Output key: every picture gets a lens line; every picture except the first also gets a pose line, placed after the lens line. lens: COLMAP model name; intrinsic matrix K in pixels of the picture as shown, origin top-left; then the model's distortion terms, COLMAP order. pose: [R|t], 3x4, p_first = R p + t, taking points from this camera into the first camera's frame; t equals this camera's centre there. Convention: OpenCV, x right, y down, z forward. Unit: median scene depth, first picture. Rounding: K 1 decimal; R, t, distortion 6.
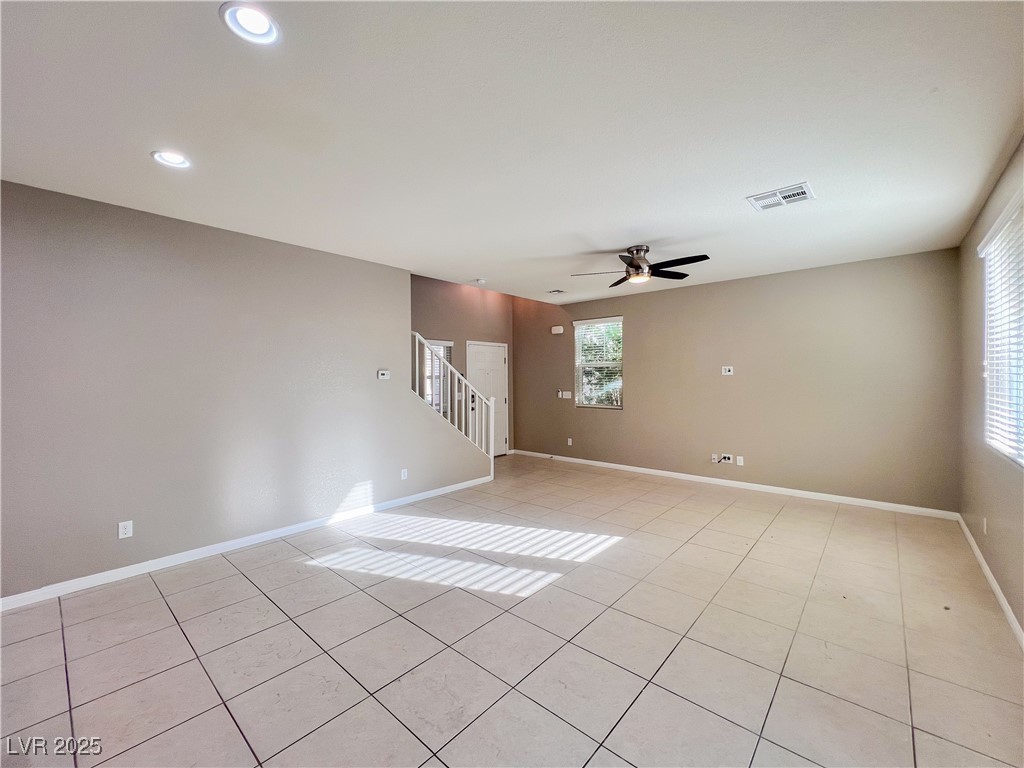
lens RADIAL K [[416.2, 0, 511.0], [0, 416.2, 379.4], [0, 0, 1]] dist [0.000084, -0.000009]
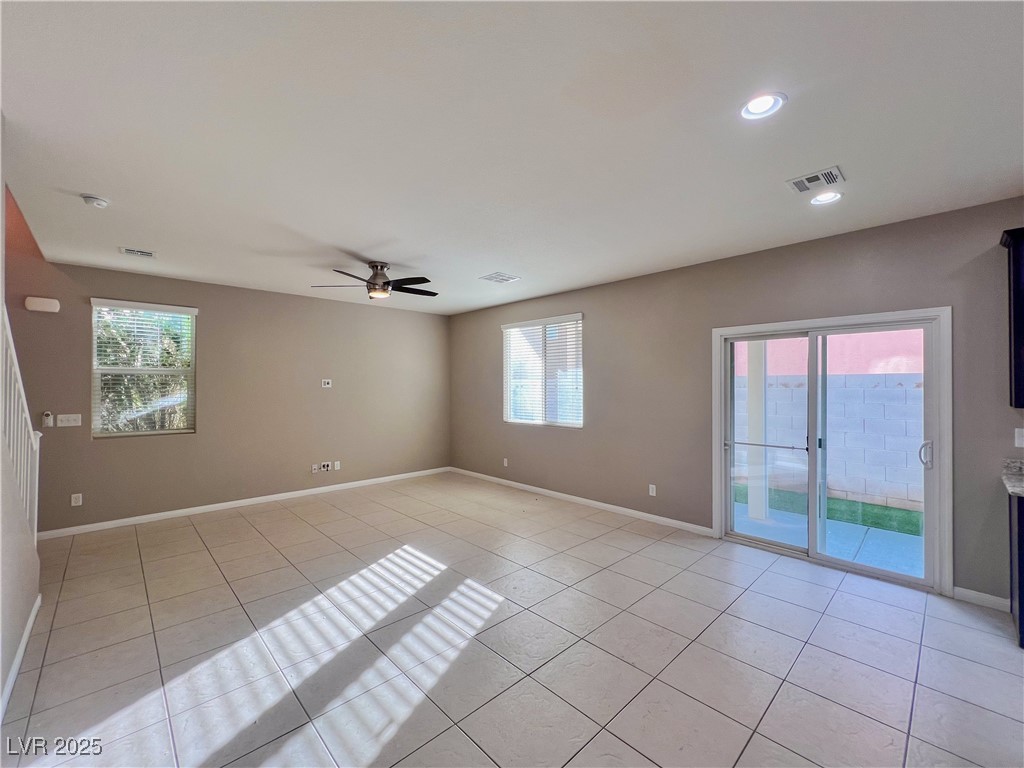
lens RADIAL K [[420.4, 0, 510.1], [0, 420.4, 382.3], [0, 0, 1]] dist [-0.002088, 0.000246]
pose [[0.097012, 0.013729, 0.995189, -0.684080], [0.003286, 0.999895, -0.014114, -0.009186], [-0.995278, 0.004639, 0.096957, 0.577895]]
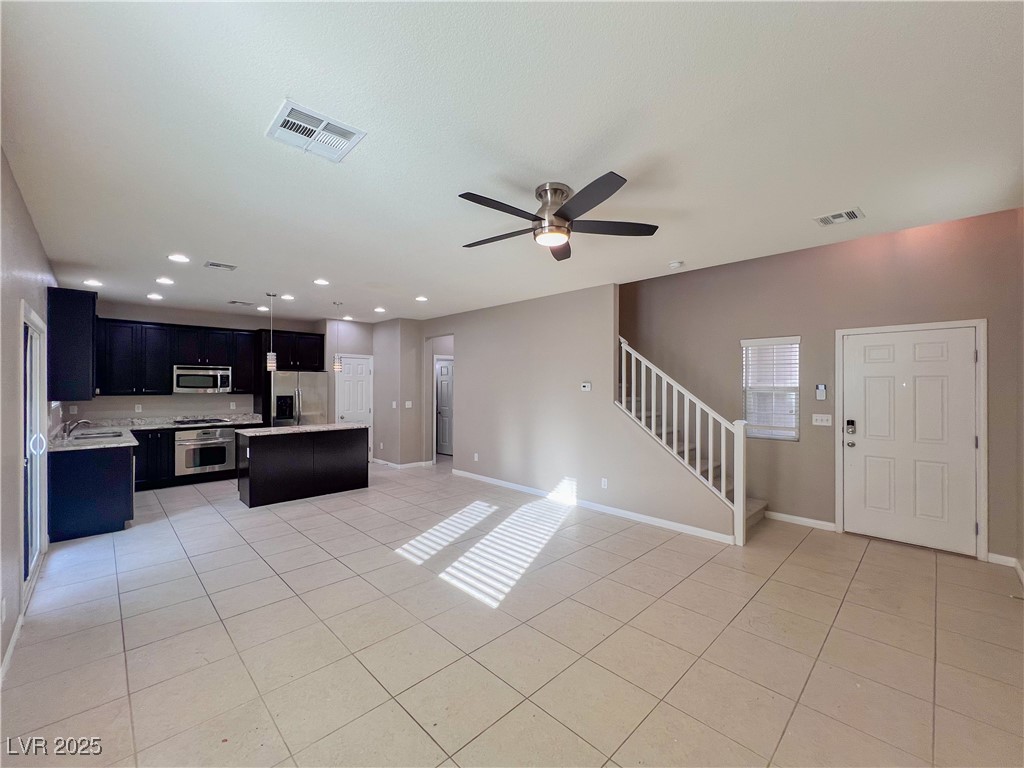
lens RADIAL K [[422.5, 0, 519.6], [0, 422.5, 380.8], [0, 0, 1]] dist [0.000027, 0.000412]
pose [[-0.057283, -0.008696, -0.998320, 0.928500], [-0.005598, 0.999949, -0.008389, -0.022246], [0.998342, 0.005108, -0.057329, 0.980498]]
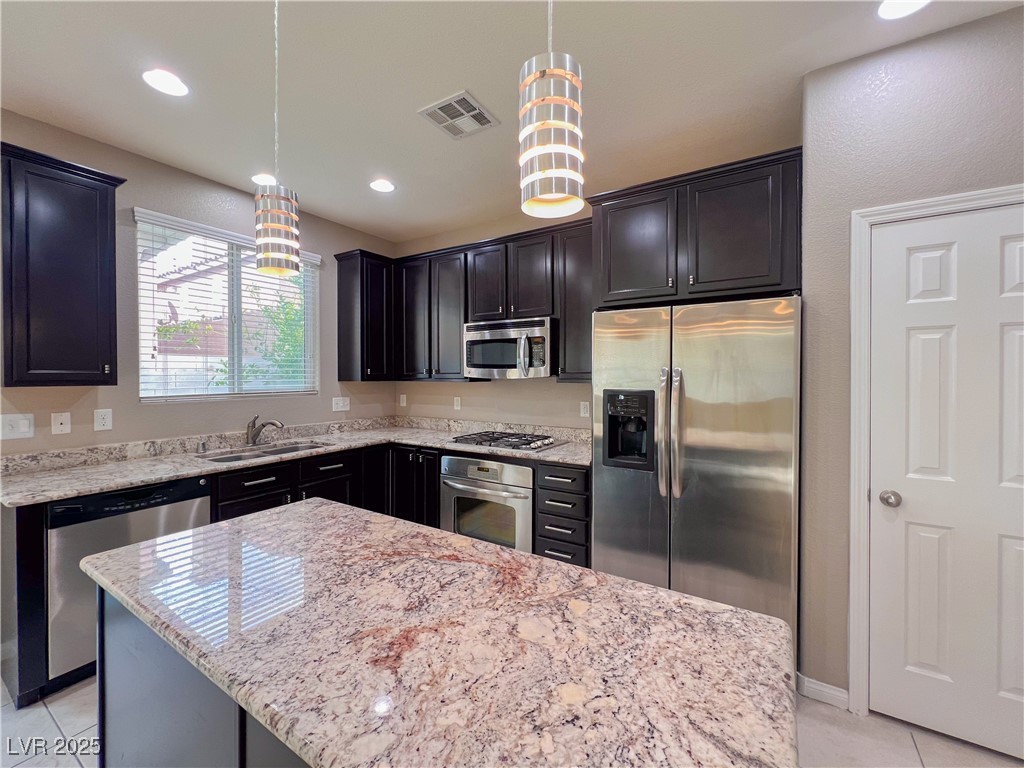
lens RADIAL K [[416.2, 0, 511.0], [0, 416.2, 379.4], [0, 0, 1]] dist [0.000084, -0.000009]
pose [[-0.988511, 0.003768, -0.151105, -0.479021], [0.001747, 0.999907, 0.013502, 0.008308], [0.151141, 0.013083, -0.988426, 0.427181]]
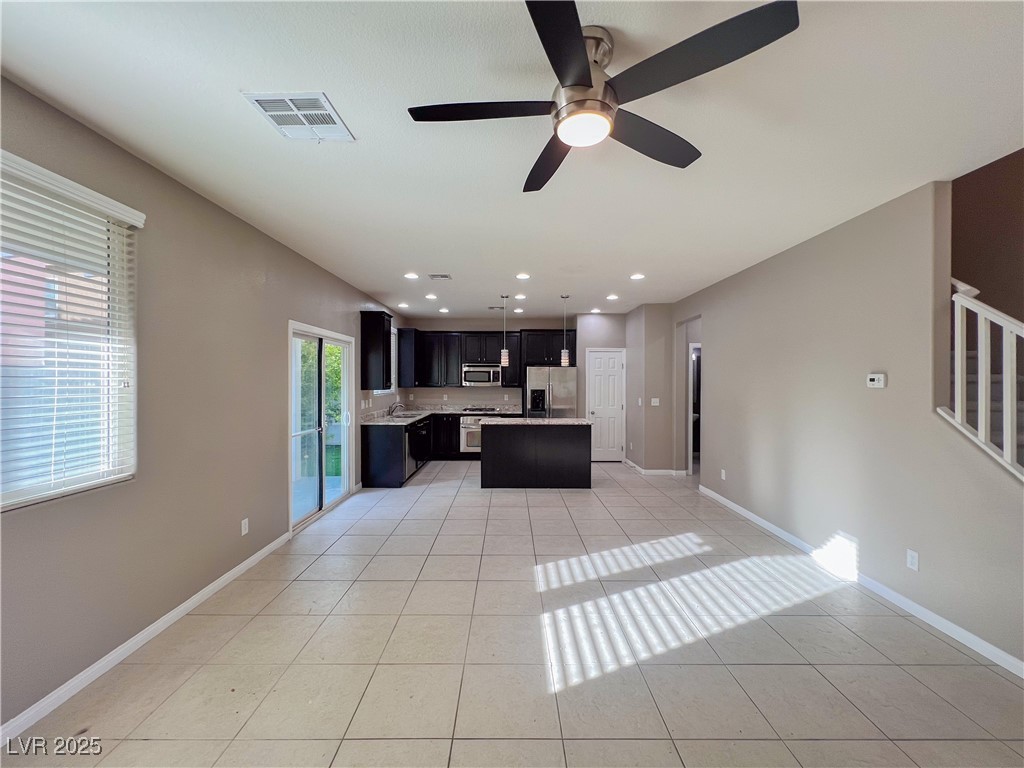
lens RADIAL K [[425.0, 0, 511.5], [0, 425.0, 382.4], [0, 0, 1]] dist [-0.001880, -0.000357]
pose [[-0.747678, 0.002562, -0.664056, 0.594941], [-0.004339, 0.999952, 0.008743, -0.018020], [0.664047, 0.009419, -0.747631, 1.235215]]
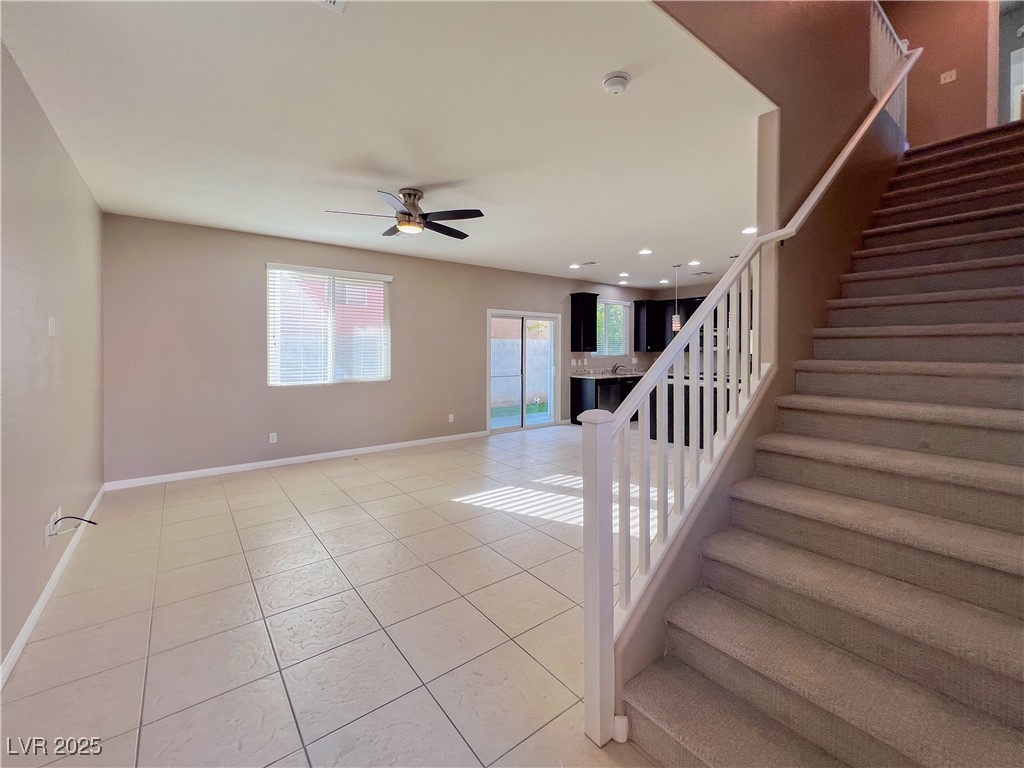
lens RADIAL K [[437.0, 0, 513.2], [0, 437.0, 353.3], [0, 0, 1]] dist [0.000072, 0.000089]
pose [[-0.981275, -0.002927, 0.192590, -0.082862], [-0.000077, 0.999890, 0.014805, -0.000569], [-0.192613, 0.014513, -0.981168, 1.831691]]
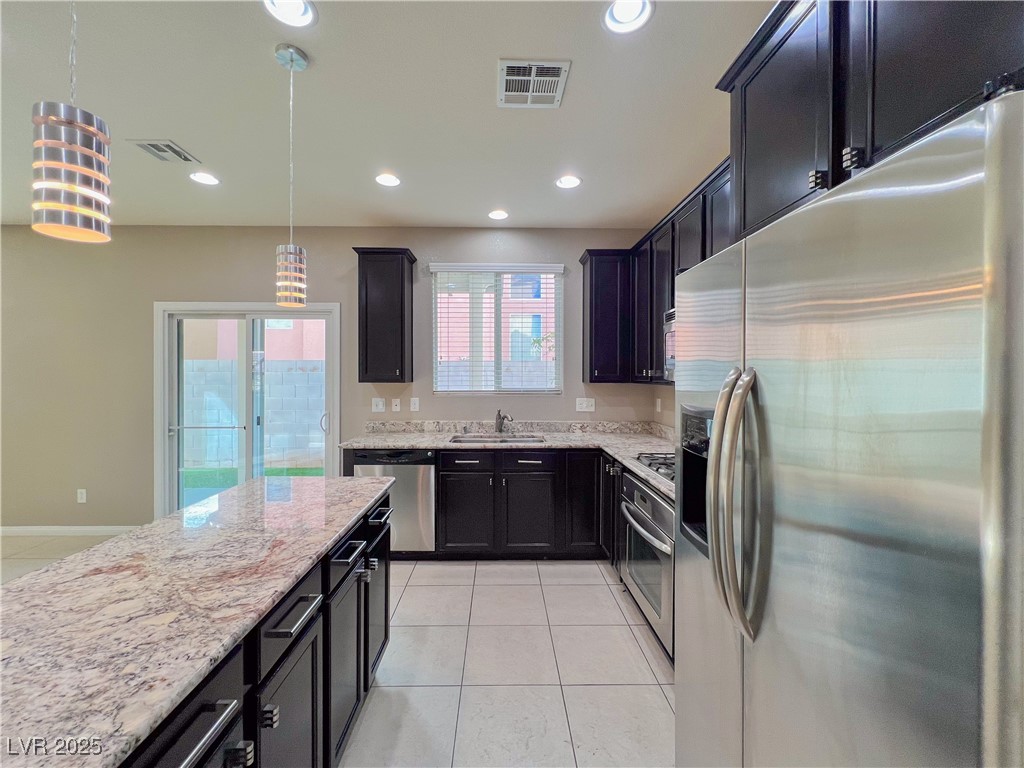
lens RADIAL K [[418.4, 0, 500.6], [0, 418.4, 377.9], [0, 0, 1]] dist [-0.000121, 0.000419]
pose [[-0.672001, -0.004314, 0.740537, -0.792738], [0.002193, 0.999967, 0.007816, 0.006391], [-0.740547, 0.006877, -0.671970, 0.248678]]
